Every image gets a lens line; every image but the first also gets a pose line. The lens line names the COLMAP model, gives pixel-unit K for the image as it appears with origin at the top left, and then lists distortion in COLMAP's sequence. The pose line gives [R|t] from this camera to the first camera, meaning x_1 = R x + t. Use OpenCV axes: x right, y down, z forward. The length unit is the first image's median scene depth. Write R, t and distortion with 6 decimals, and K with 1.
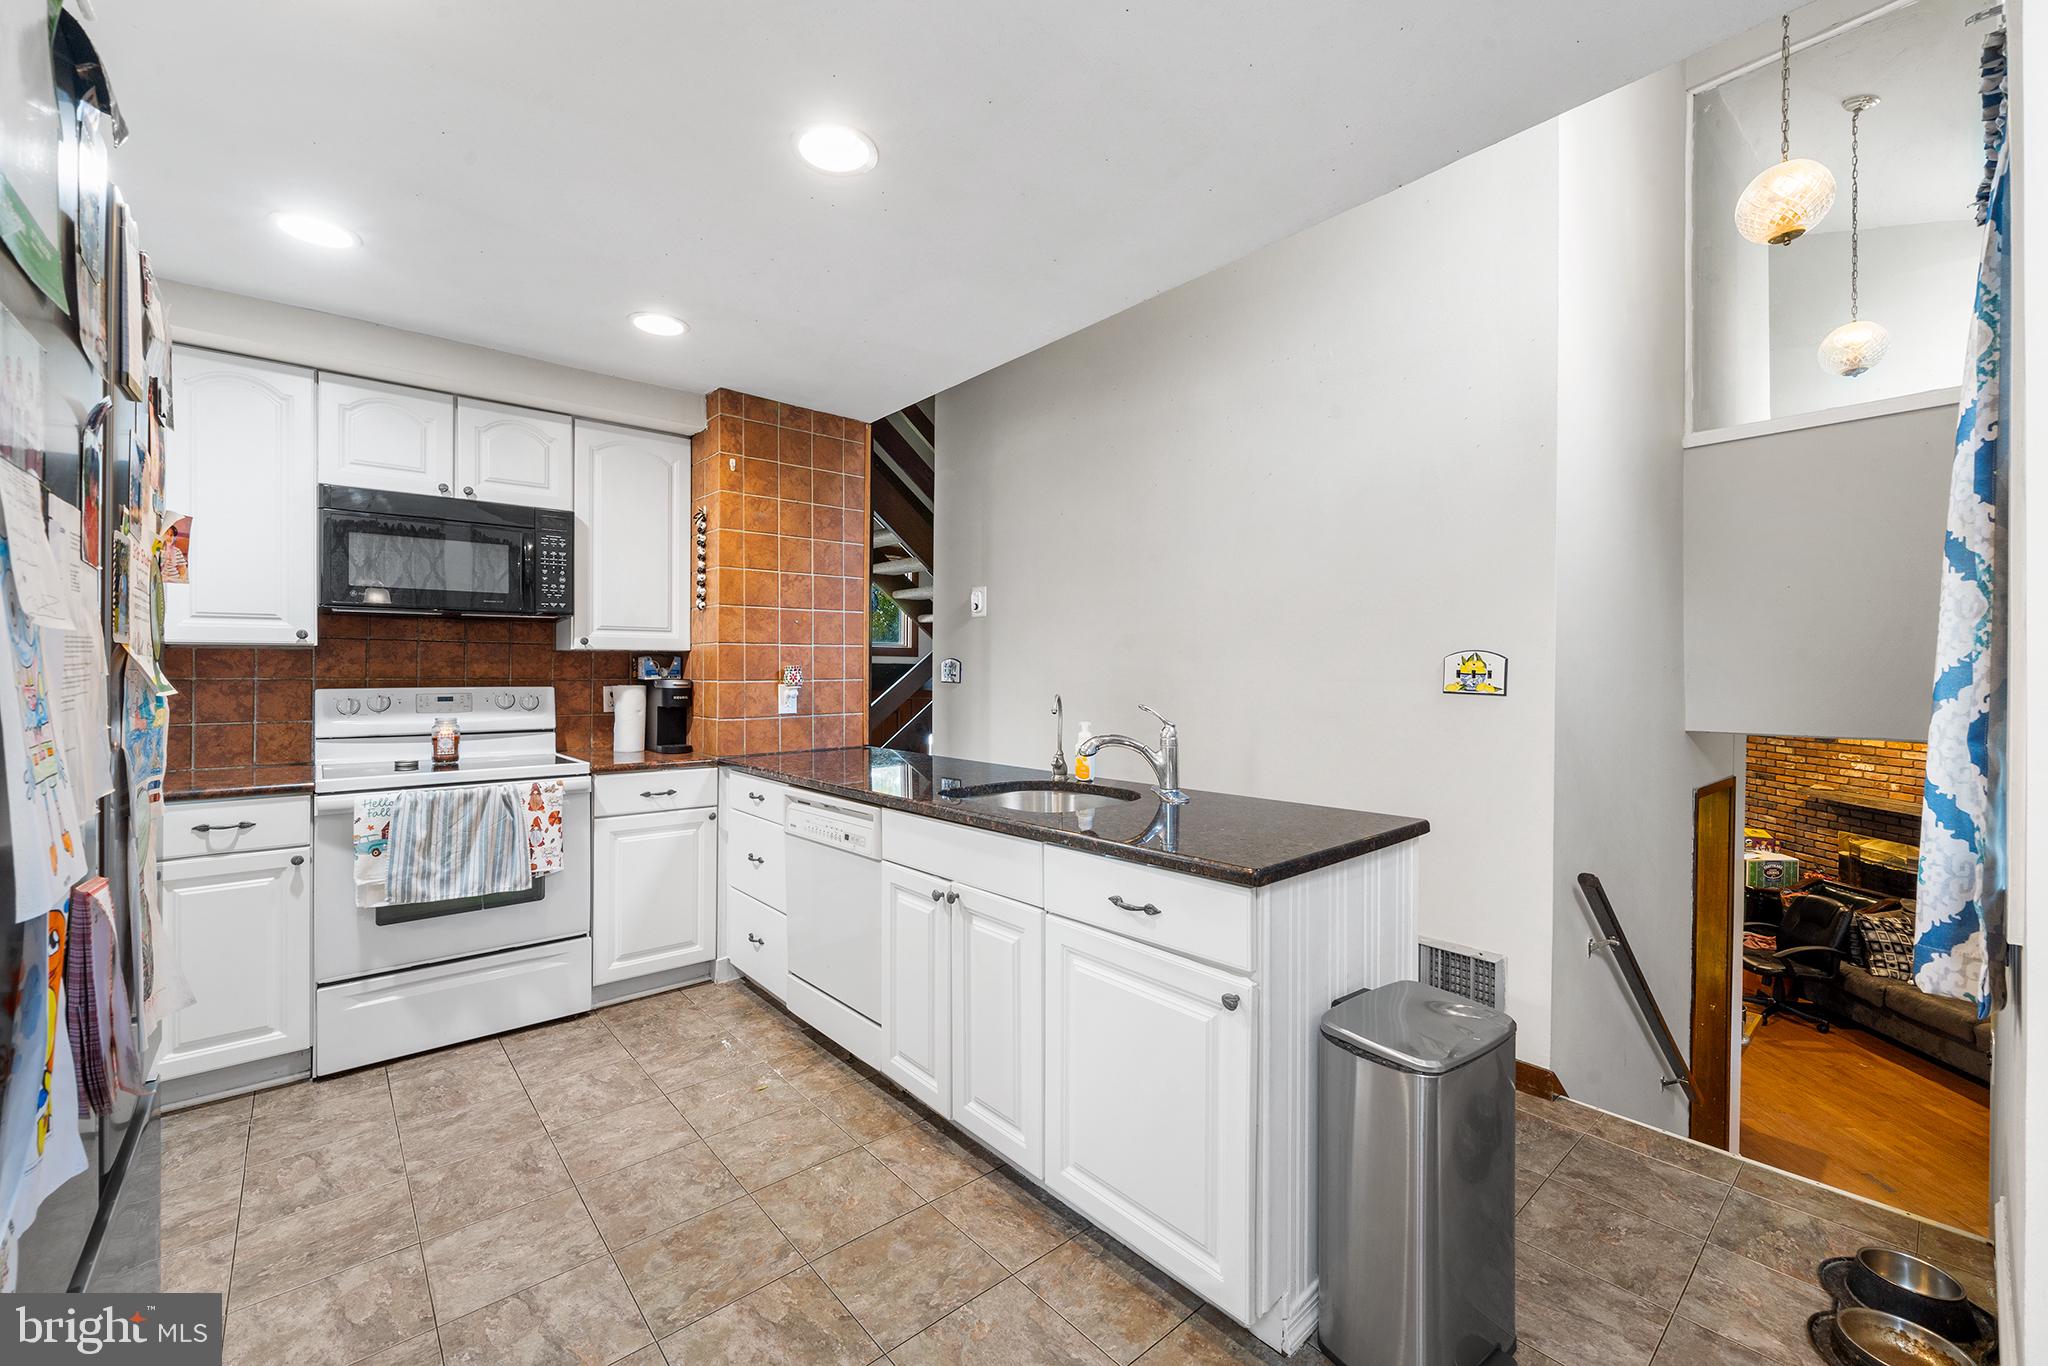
lens RADIAL K [[825.9, 0, 1022.1], [0, 825.9, 674.9], [0, 0, 1]] dist [-0.000011, -0.000084]
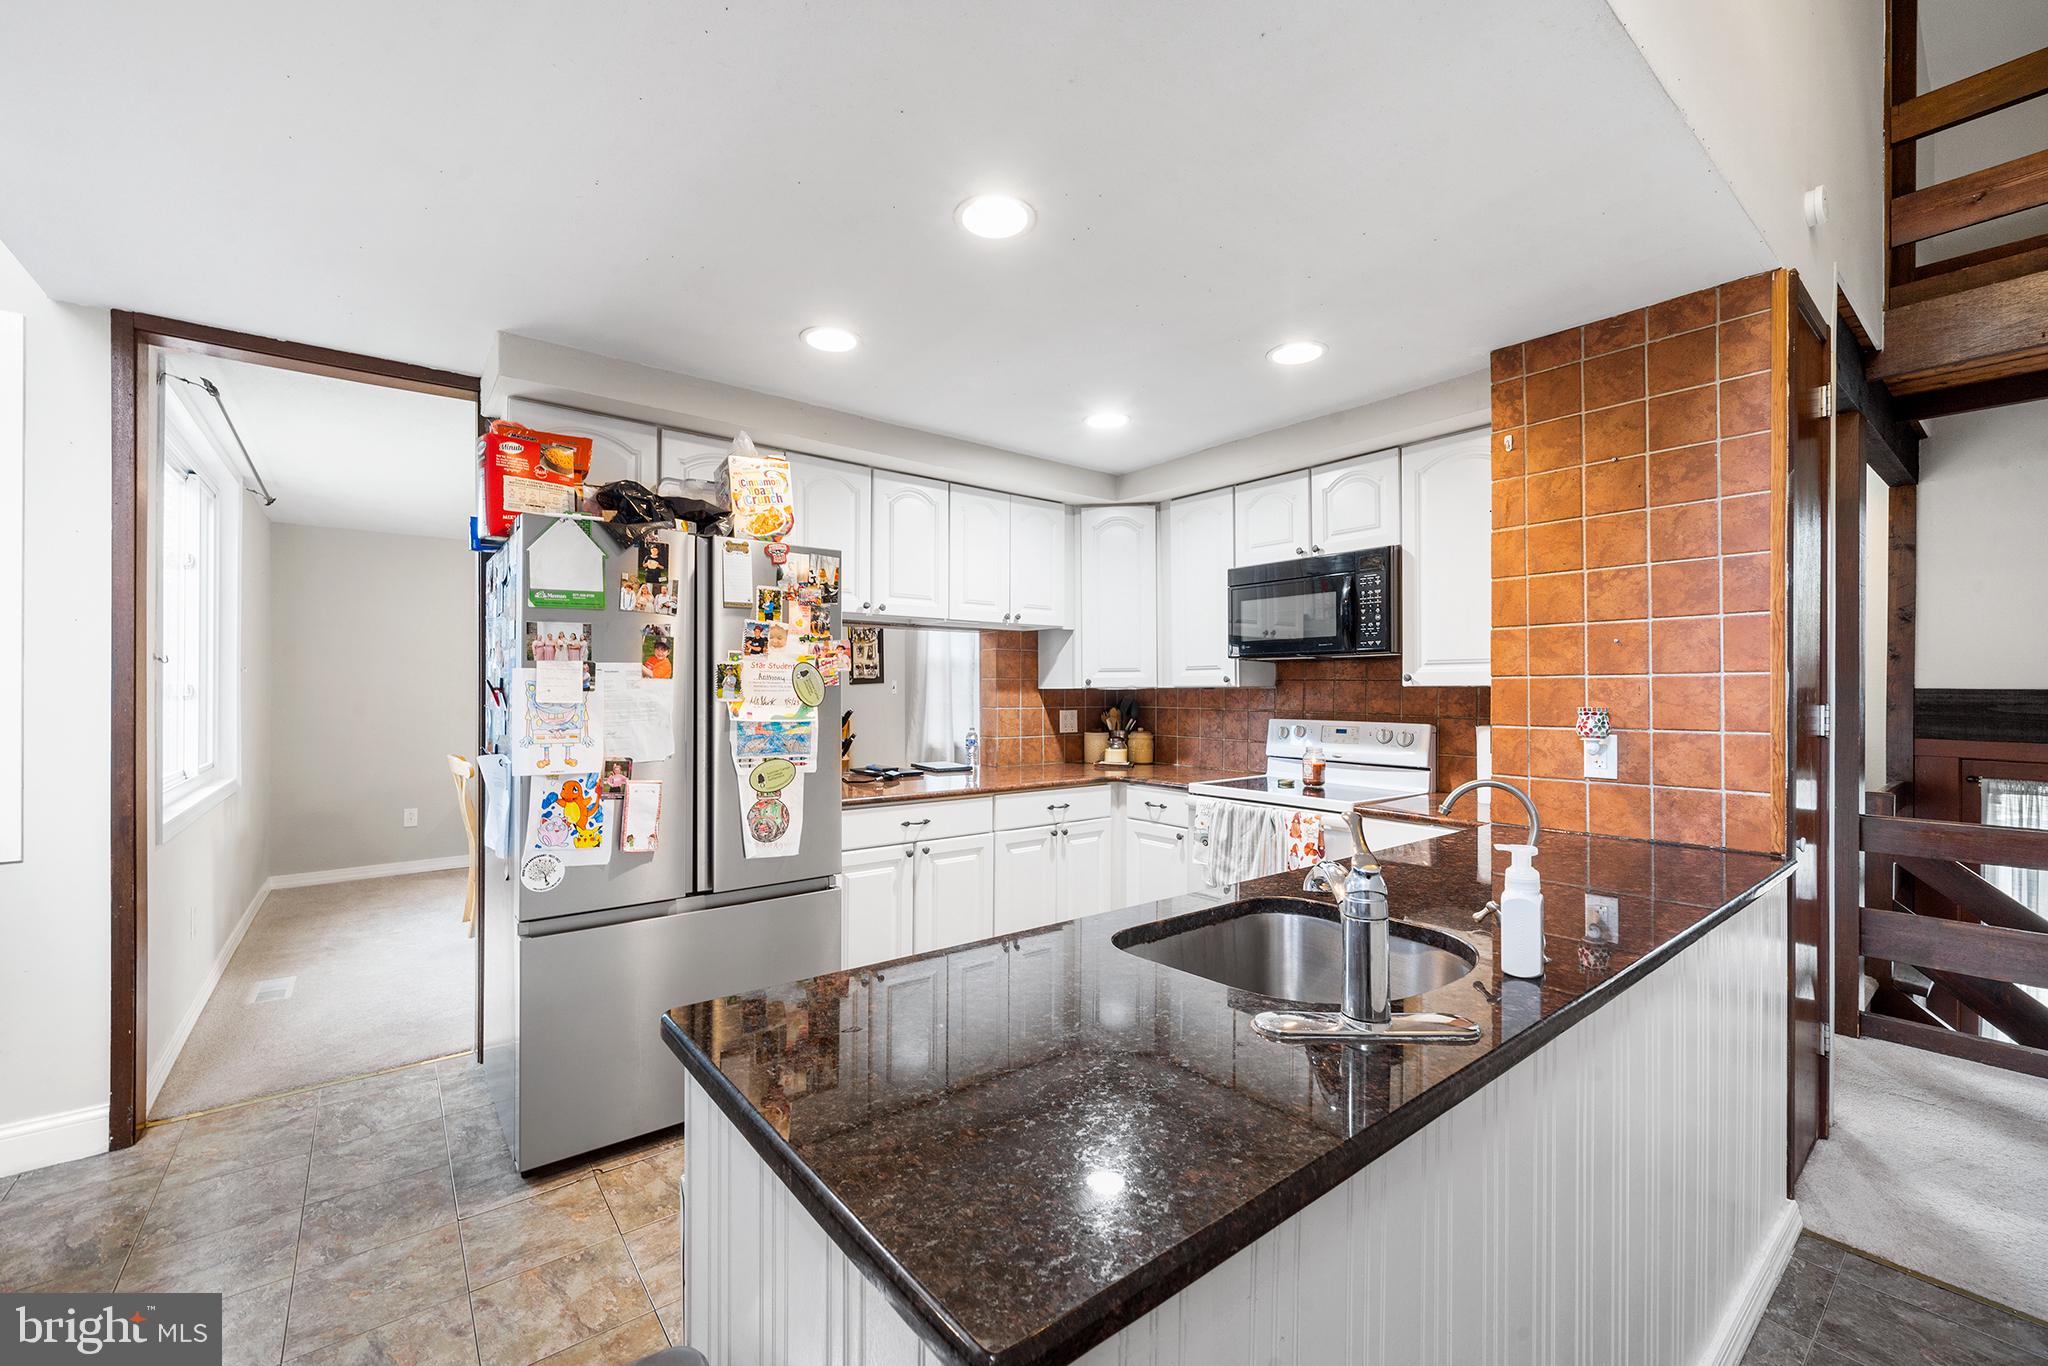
lens RADIAL K [[825.9, 0, 1022.8], [0, 825.9, 686.8], [0, 0, 1]] dist [-0.000011, -0.000084]
pose [[-0.053197, -0.005057, -0.998571, 0.445078], [-0.007262, 0.999963, -0.004678, -0.022620], [0.998558, 0.007003, -0.053231, 0.605613]]
